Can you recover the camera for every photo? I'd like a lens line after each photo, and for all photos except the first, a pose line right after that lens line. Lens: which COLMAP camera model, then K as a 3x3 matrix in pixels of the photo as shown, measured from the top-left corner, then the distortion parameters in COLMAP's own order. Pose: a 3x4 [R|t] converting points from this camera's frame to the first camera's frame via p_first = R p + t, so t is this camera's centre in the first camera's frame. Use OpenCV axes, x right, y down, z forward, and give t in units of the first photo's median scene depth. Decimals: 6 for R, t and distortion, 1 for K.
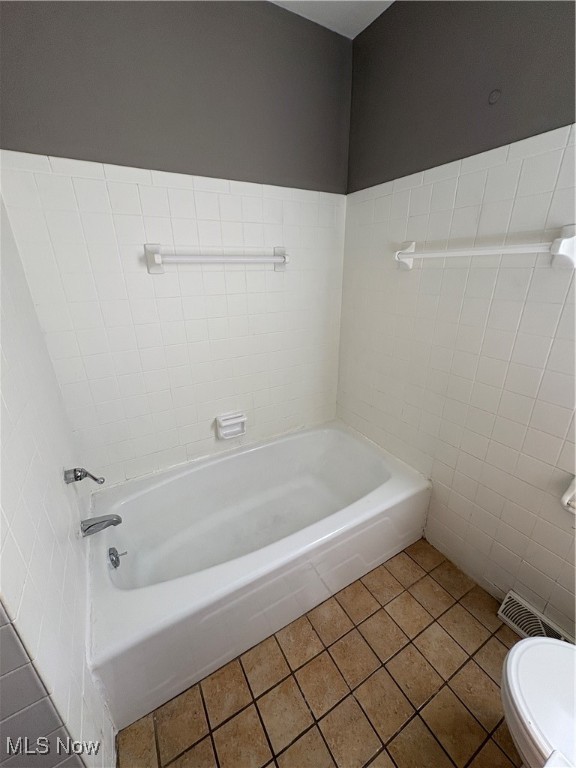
lens RADIAL K [[306.4, 0, 287.5], [0, 306.4, 383.4], [0, 0, 1]] dist [0.003734, -0.000001]
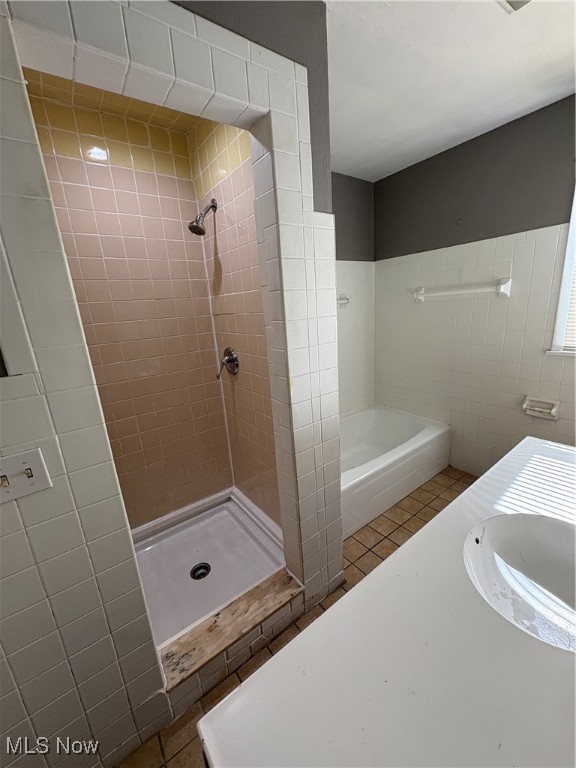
lens RADIAL K [[306.4, 0, 289.4], [0, 306.4, 384.9], [0, 0, 1]] dist [0.003734, -0.000001]
pose [[0.991446, -0.080630, 0.102638, -0.572645], [0.092226, 0.989218, -0.113760, 0.225485], [-0.092359, 0.122253, 0.988192, -0.608562]]
